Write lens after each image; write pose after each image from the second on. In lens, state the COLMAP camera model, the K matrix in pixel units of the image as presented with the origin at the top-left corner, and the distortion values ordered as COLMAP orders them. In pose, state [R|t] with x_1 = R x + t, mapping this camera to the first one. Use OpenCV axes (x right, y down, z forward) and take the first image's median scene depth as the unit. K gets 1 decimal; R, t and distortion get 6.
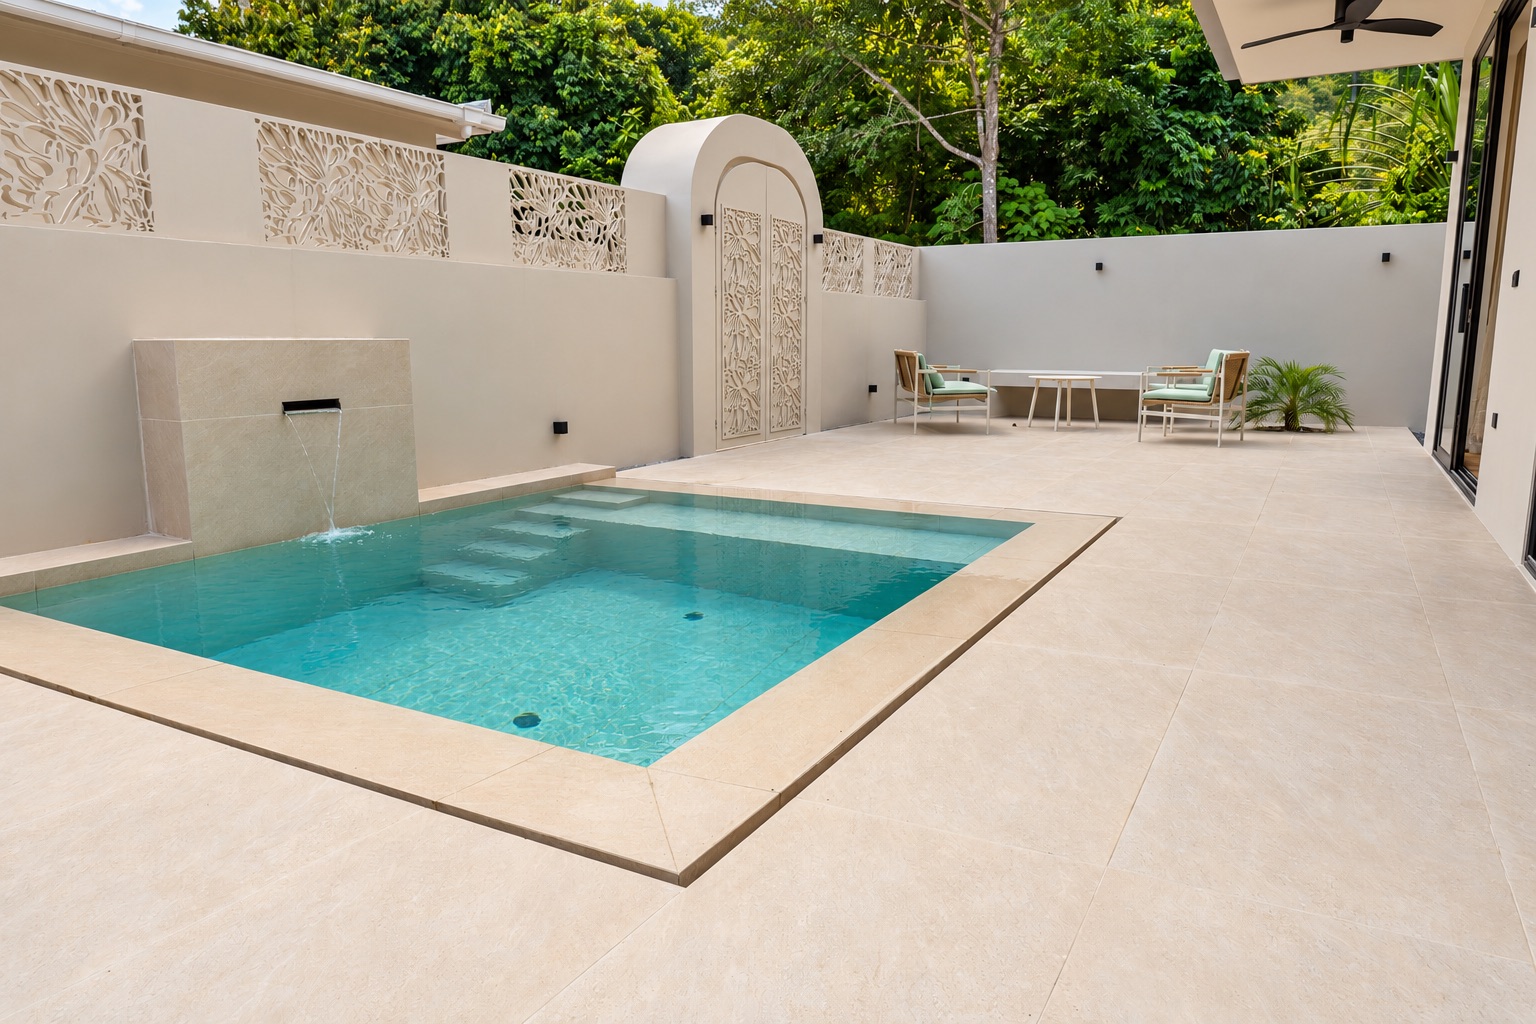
lens RADIAL K [[1028.9, 0, 771.4], [0, 1028.9, 515.0], [0, 0, 1]] dist [-0.017235, 0.000466]
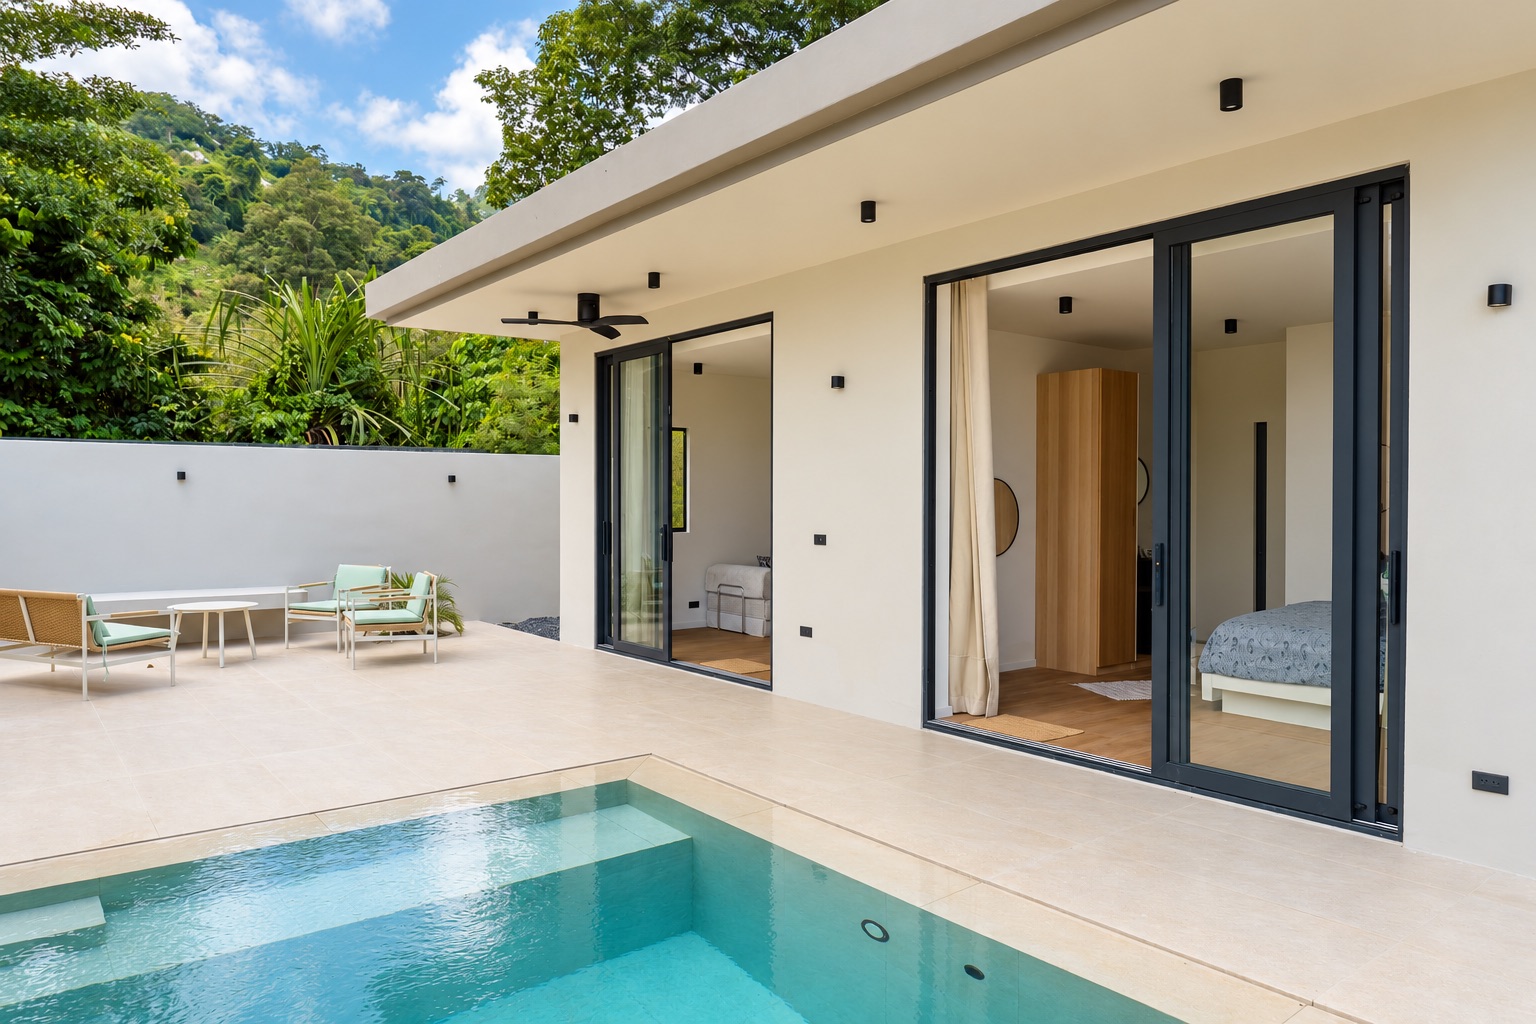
lens RADIAL K [[1028.9, 0, 772.7], [0, 1028.9, 510.3], [0, 0, 1]] dist [-0.017235, 0.000466]
pose [[0.397249, -0.006975, 0.917684, -0.169890], [0.152643, 0.986544, -0.058578, -0.046319], [-0.904927, 0.163348, 0.392969, 0.106096]]
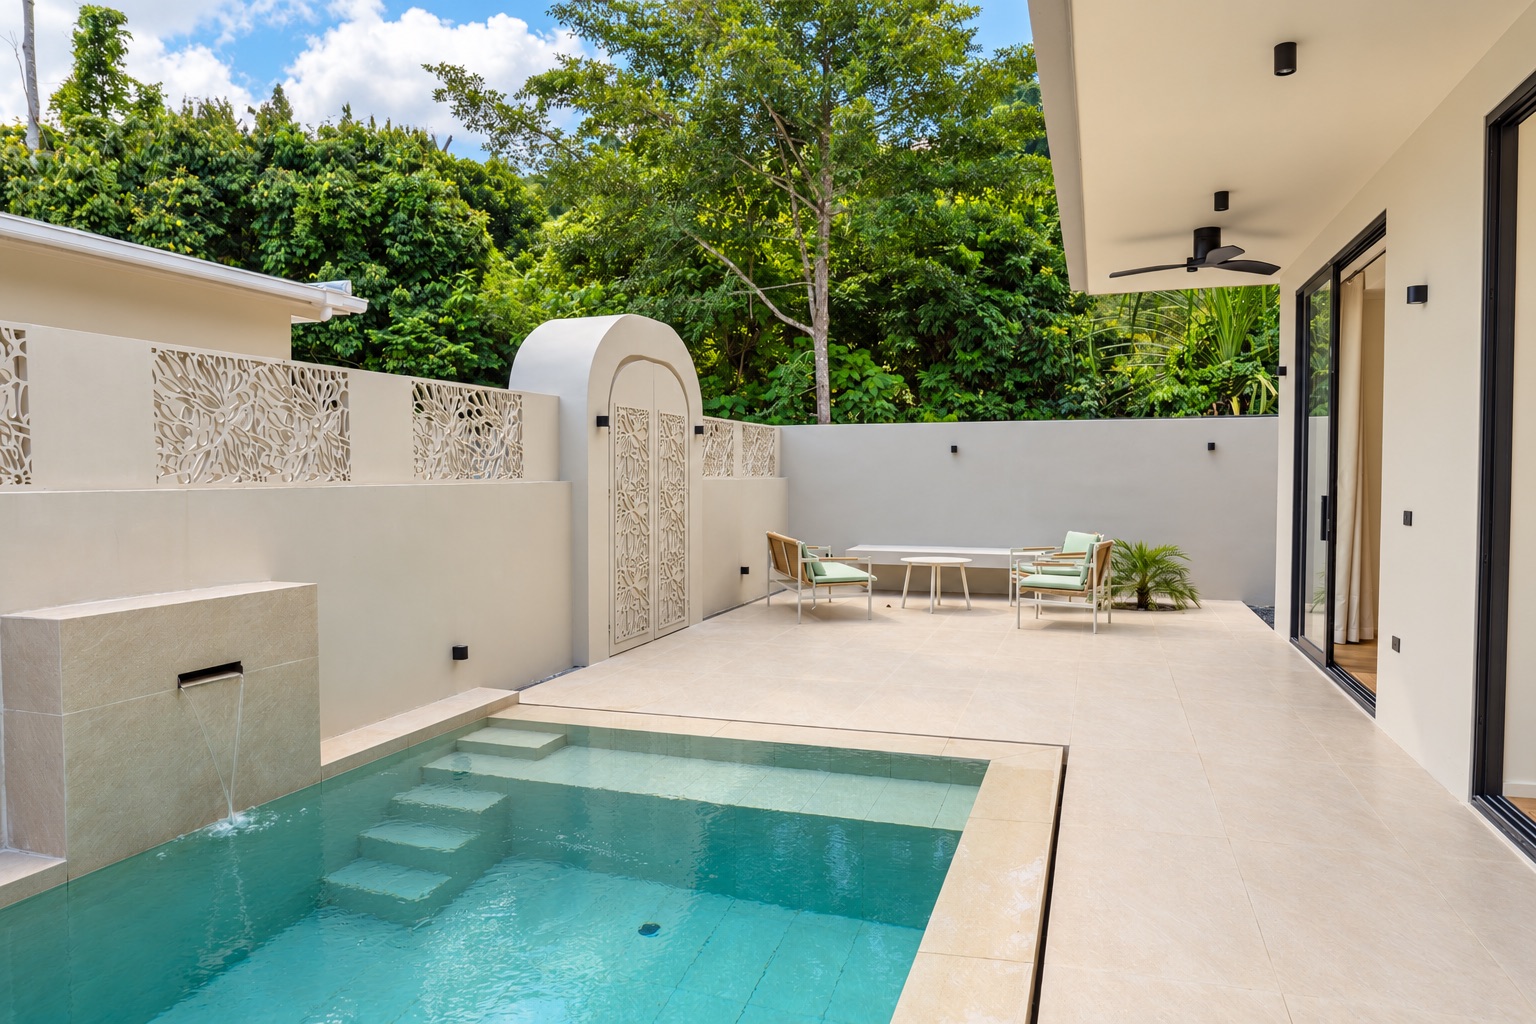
lens RADIAL K [[1028.9, 0, 768.6], [0, 1028.9, 511.0], [0, 0, 1]] dist [-0.017235, 0.000466]
pose [[0.982670, -0.006302, 0.185258, -0.034975], [0.030947, 0.990972, -0.130445, -0.027923], [-0.182763, 0.133917, 0.973994, 0.013269]]
